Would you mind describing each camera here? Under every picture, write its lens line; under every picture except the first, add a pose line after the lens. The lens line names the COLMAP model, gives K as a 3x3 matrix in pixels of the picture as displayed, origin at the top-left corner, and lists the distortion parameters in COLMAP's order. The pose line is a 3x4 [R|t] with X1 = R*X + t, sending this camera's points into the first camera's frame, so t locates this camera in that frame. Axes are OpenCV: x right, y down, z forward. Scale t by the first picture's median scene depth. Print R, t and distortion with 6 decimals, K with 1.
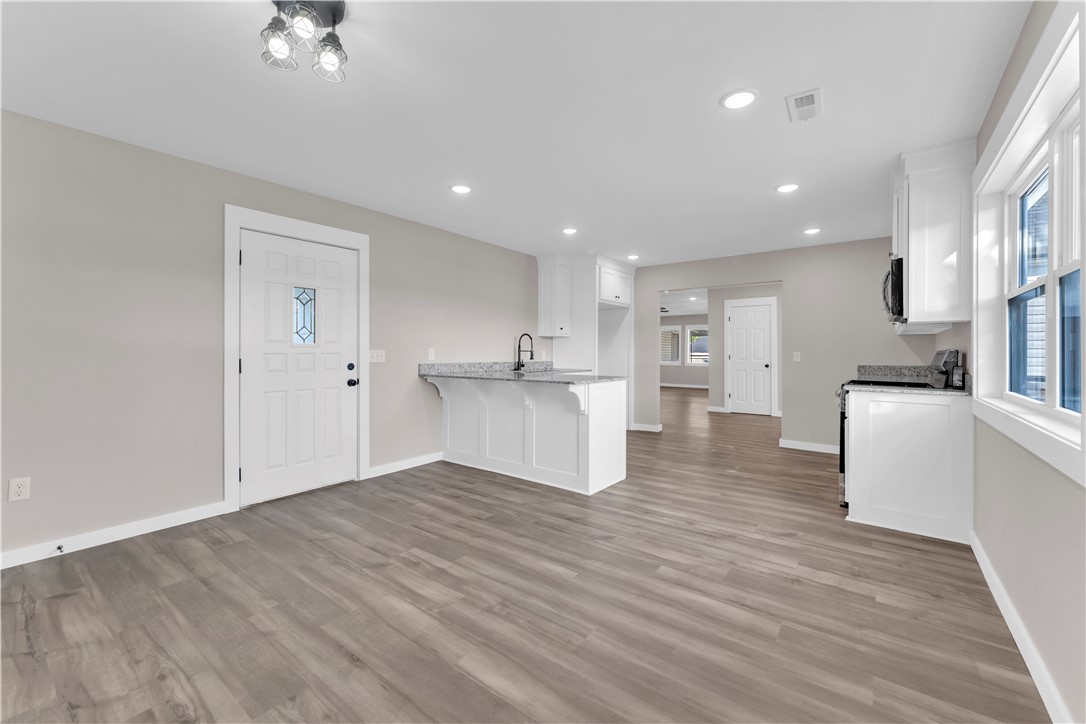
lens RADIAL K [[439.4, 0, 538.3], [0, 439.4, 364.4], [0, 0, 1]] dist [0.001266, 0.000073]
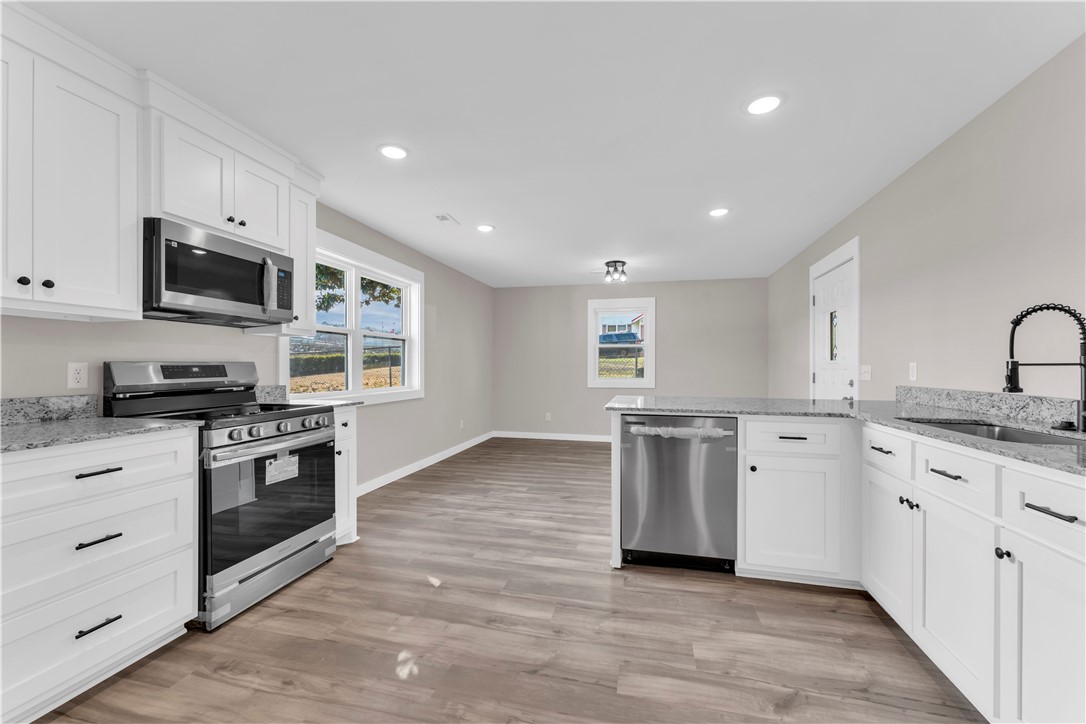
lens RADIAL K [[439.4, 0, 538.3], [0, 439.4, 364.4], [0, 0, 1]] dist [0.001266, 0.000073]
pose [[-0.915189, -0.007713, -0.402952, 0.763127], [-0.016344, 0.999705, 0.017984, -0.055181], [0.402694, 0.023044, -0.915045, 2.119468]]
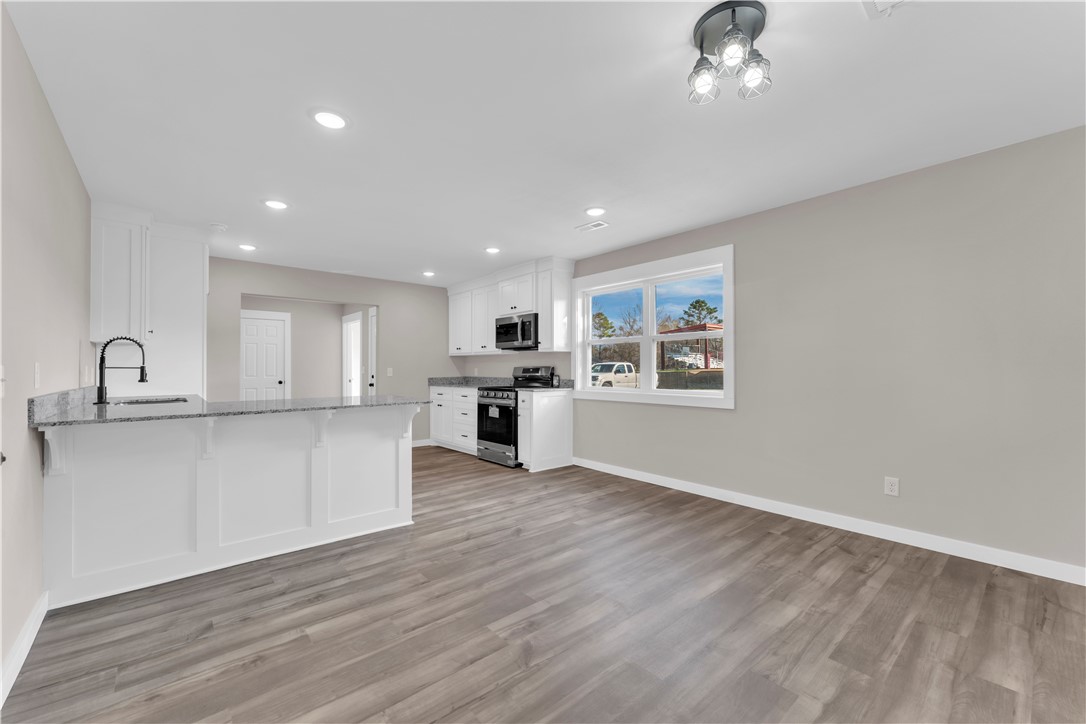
lens RADIAL K [[439.4, 0, 538.3], [0, 439.4, 364.4], [0, 0, 1]] dist [0.001266, 0.000073]
pose [[0.210698, 0.004283, 0.977542, -0.894433], [0.031532, 0.999440, -0.011175, -0.021314], [-0.977042, 0.033179, 0.210445, 0.655669]]
